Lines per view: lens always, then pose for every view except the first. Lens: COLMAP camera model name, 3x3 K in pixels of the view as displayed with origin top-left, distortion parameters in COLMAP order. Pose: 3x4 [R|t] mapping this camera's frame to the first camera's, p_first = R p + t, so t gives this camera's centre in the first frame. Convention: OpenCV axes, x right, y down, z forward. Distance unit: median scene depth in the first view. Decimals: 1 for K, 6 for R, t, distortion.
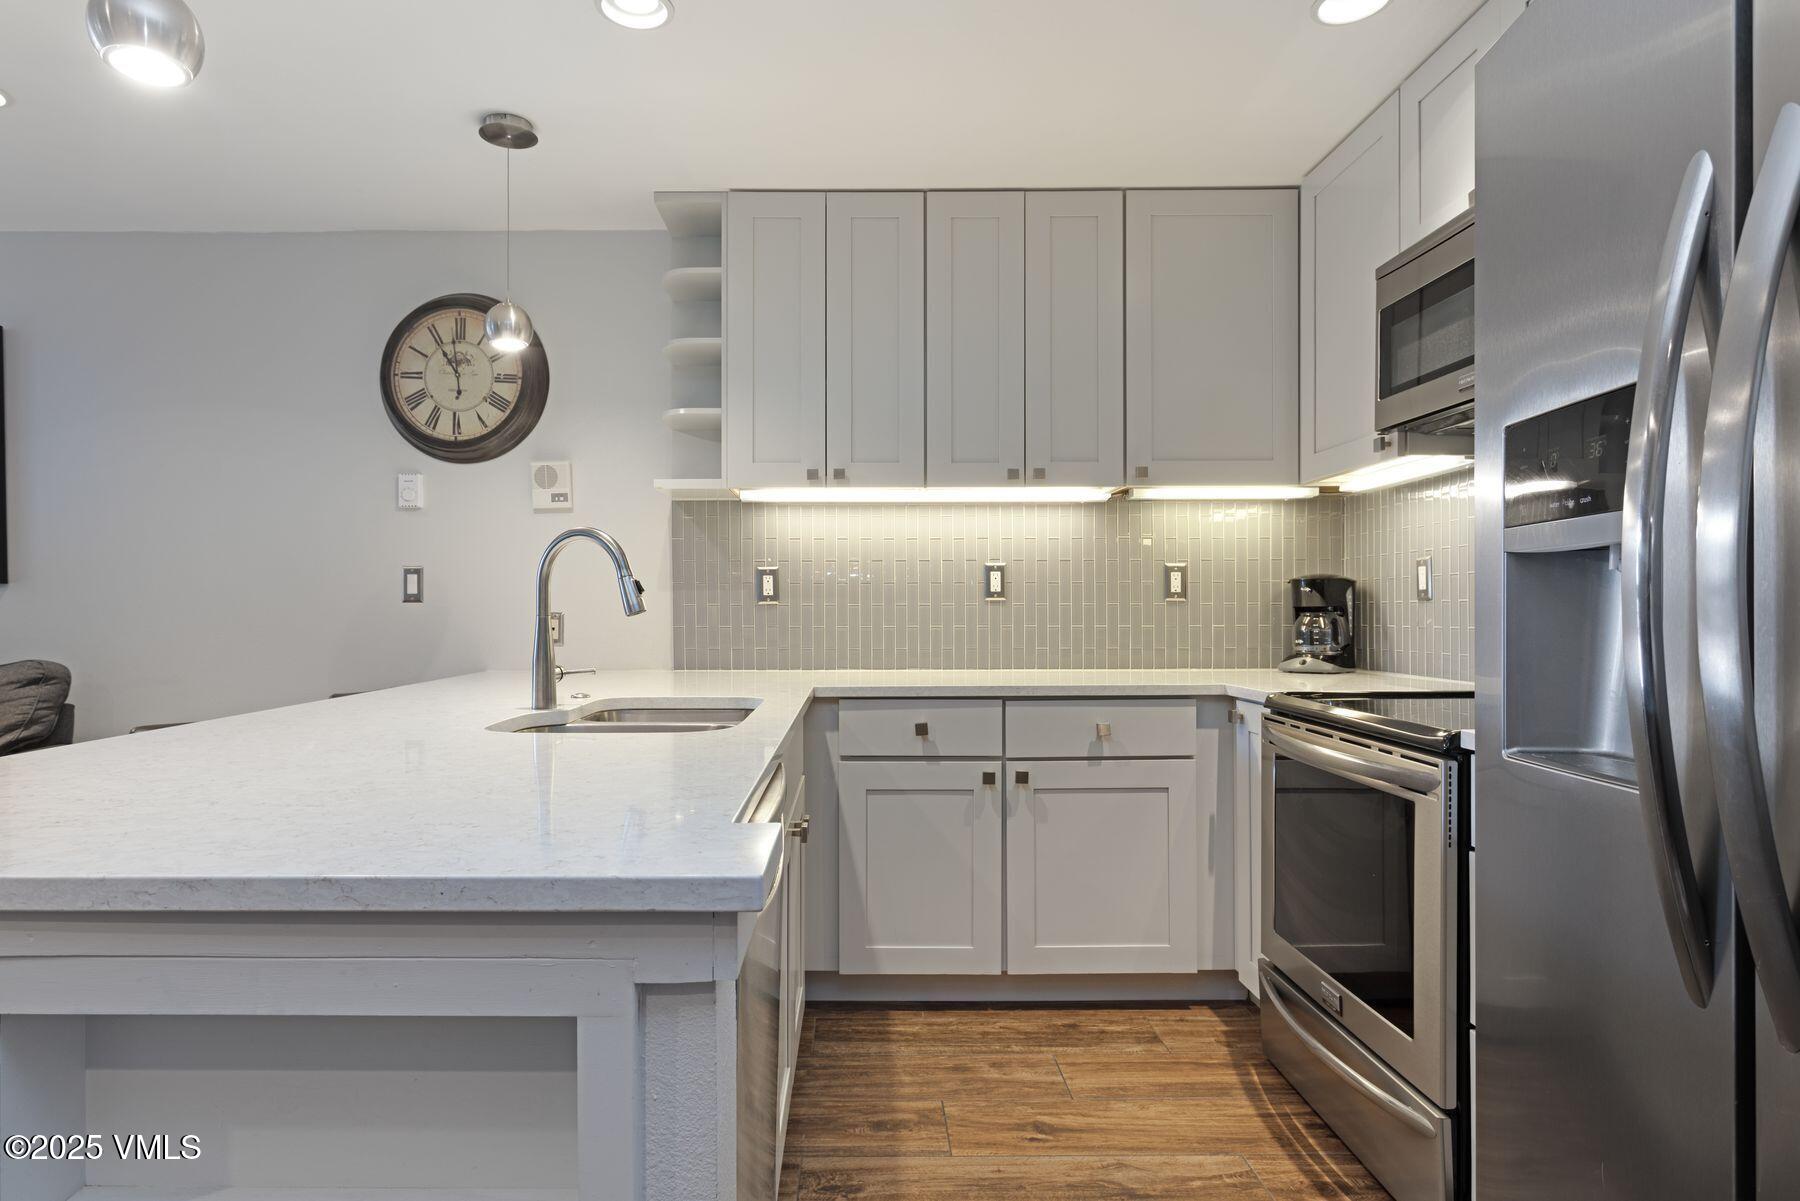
lens RADIAL K [[930.4, 0, 892.2], [0, 930.4, 597.7], [0, 0, 1]] dist [-0.002888, 0.003257]
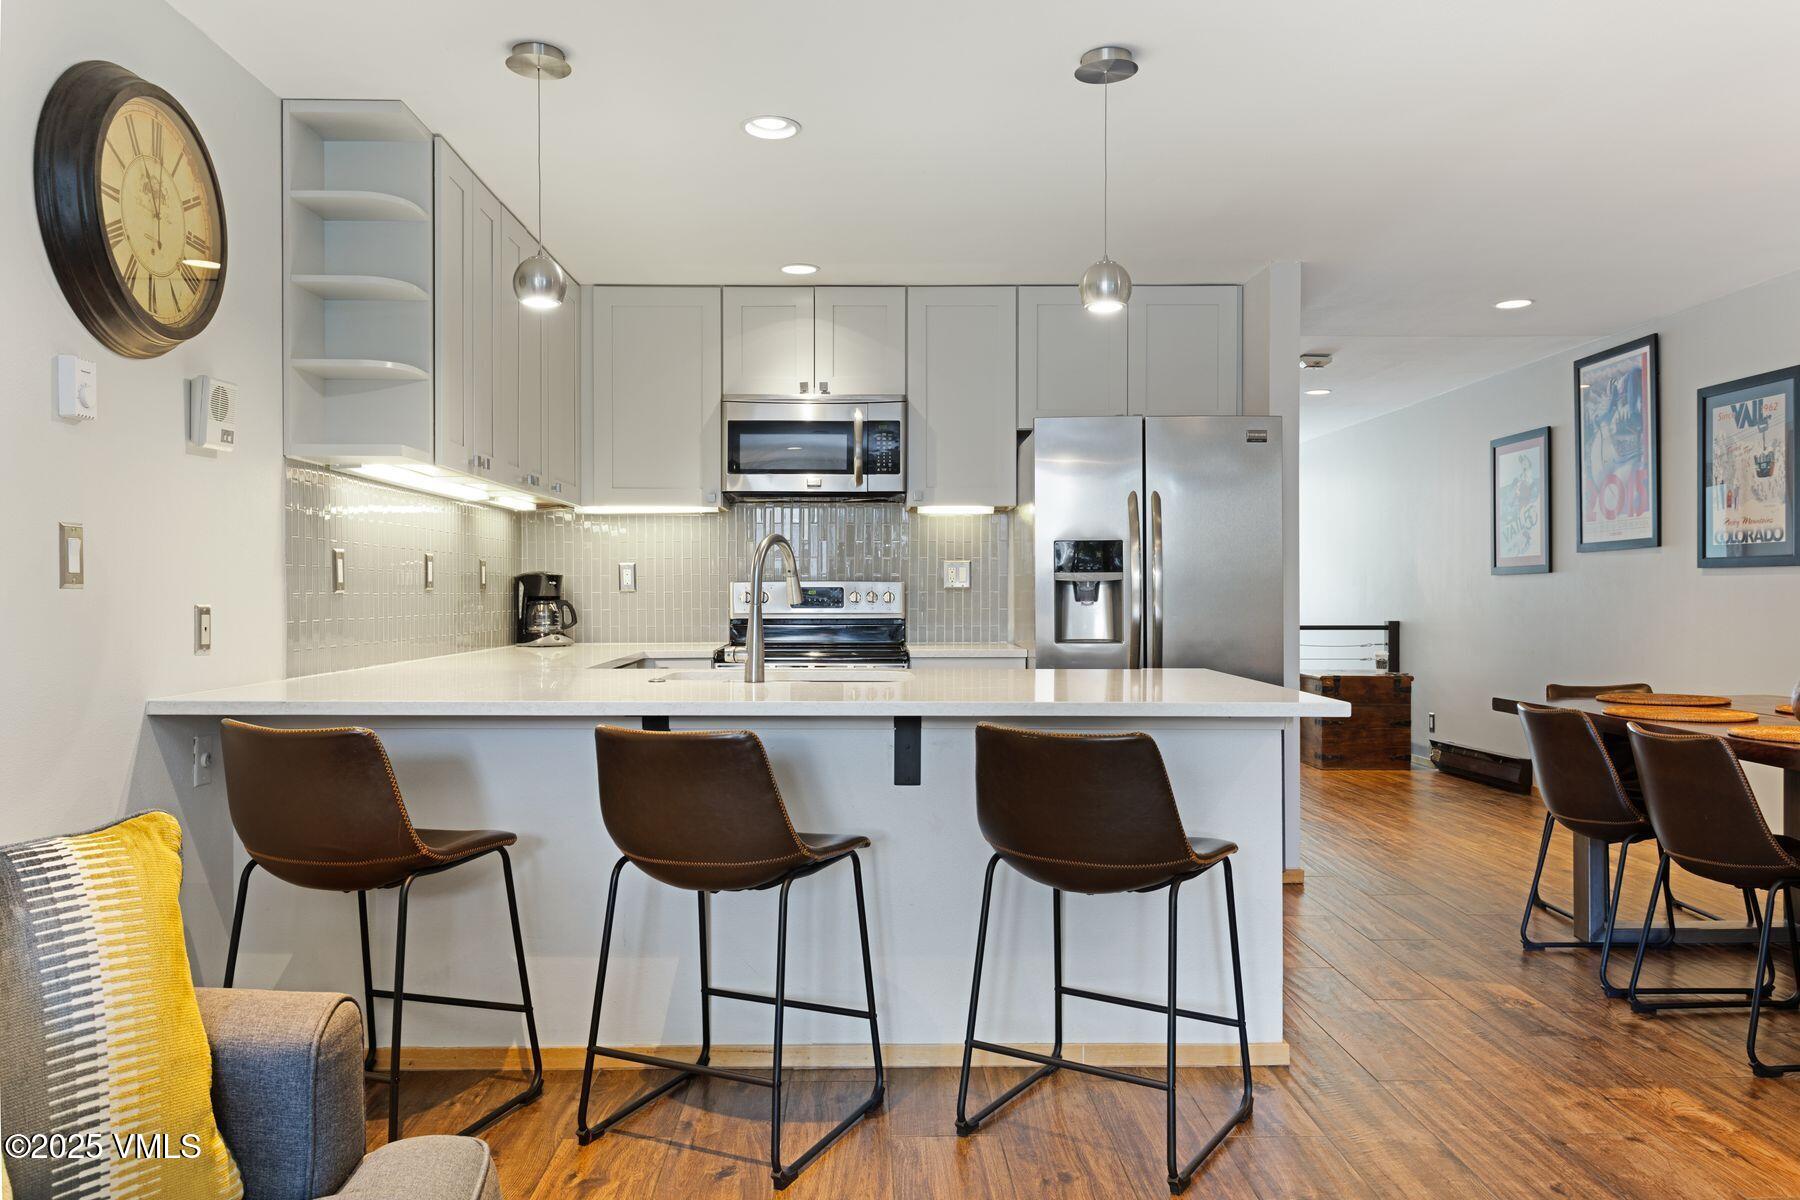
lens RADIAL K [[1303.4, 0, 846.9], [0, 1303.4, 605.1], [0, 0, 1]] dist [0.022382, -0.021346]
pose [[0.007056, -0.005864, 0.999958, -1.321721], [-0.003381, 0.999977, 0.005888, 0.009353], [-0.999969, -0.003422, 0.007036, 0.542310]]
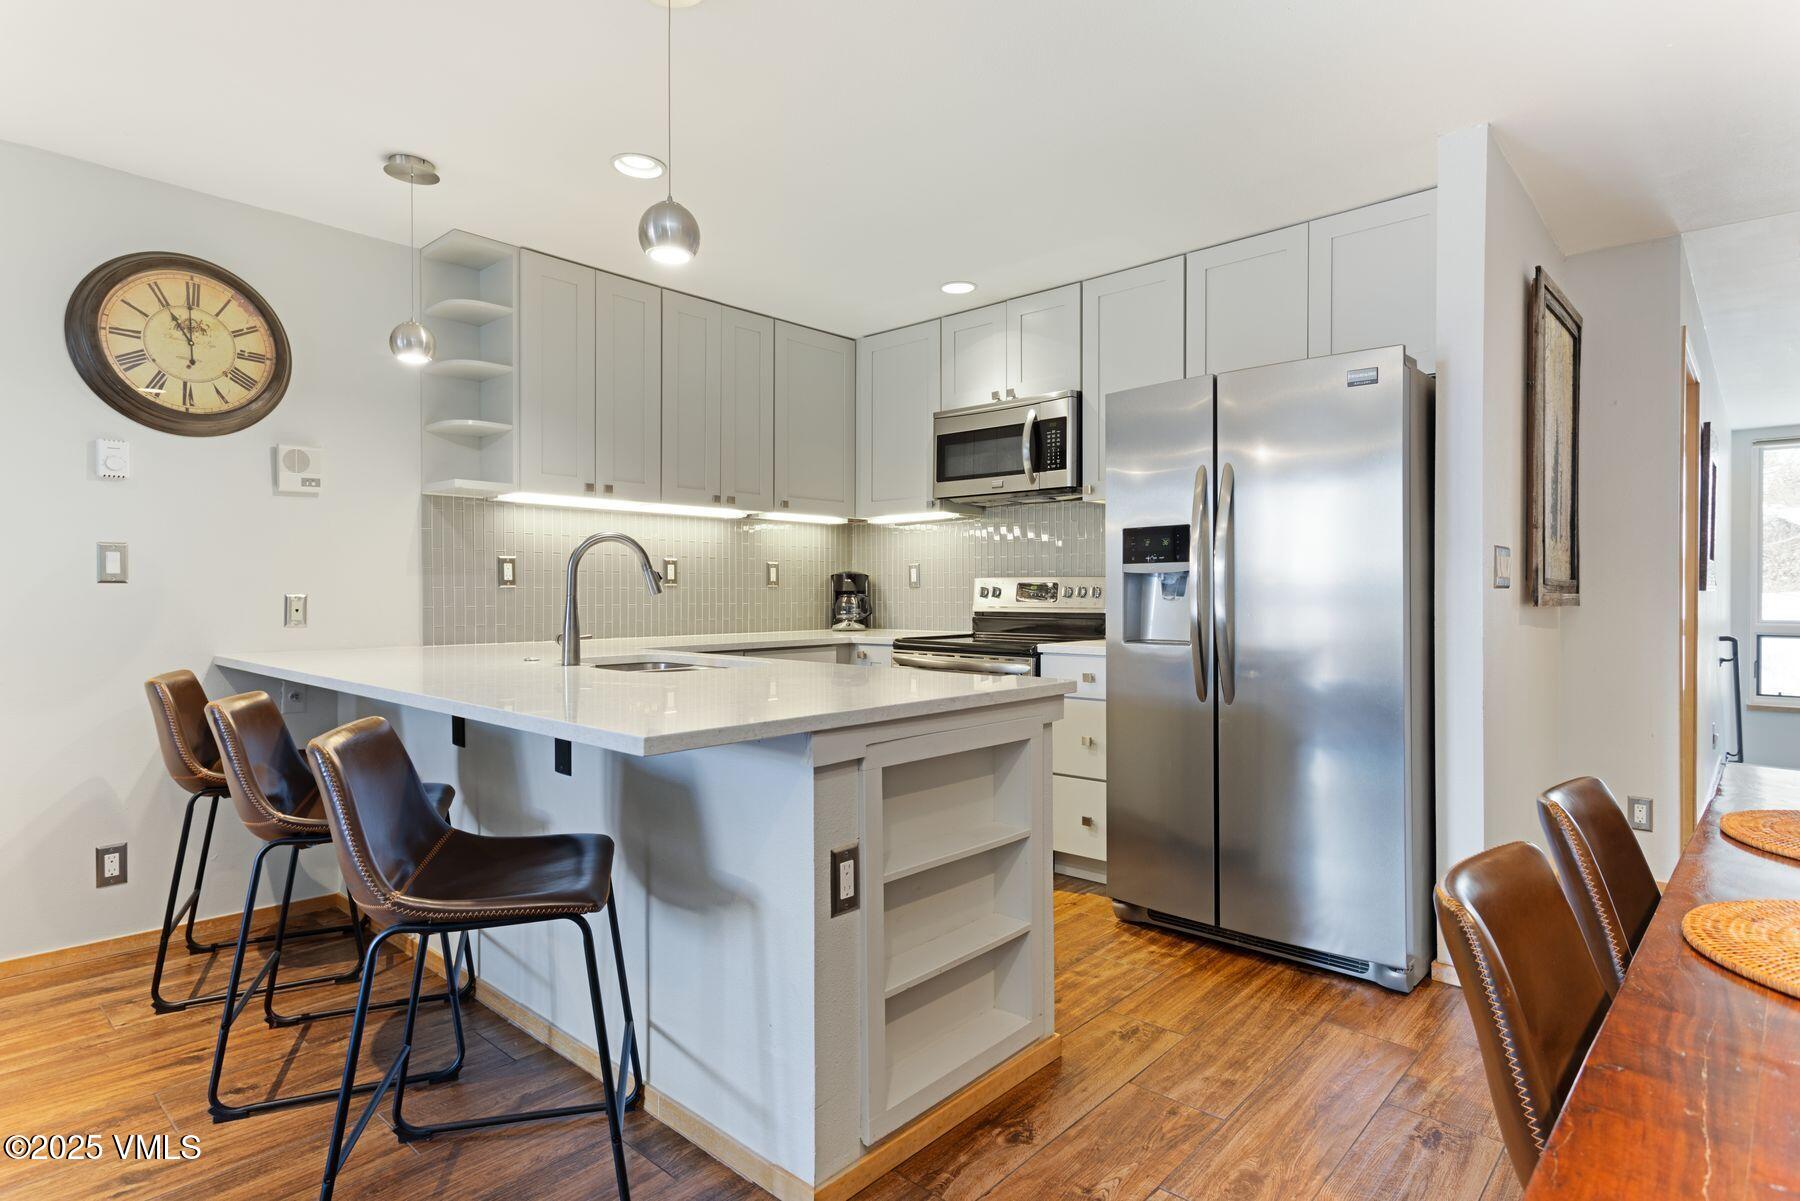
lens RADIAL K [[930.4, 0, 898.8], [0, 930.4, 597.5], [0, 0, 1]] dist [-0.002888, 0.003257]
pose [[0.672525, -0.001633, 0.740073, -0.681781], [-0.004133, 0.999974, 0.005962, 0.010582], [-0.740063, -0.007068, 0.672501, -0.170265]]
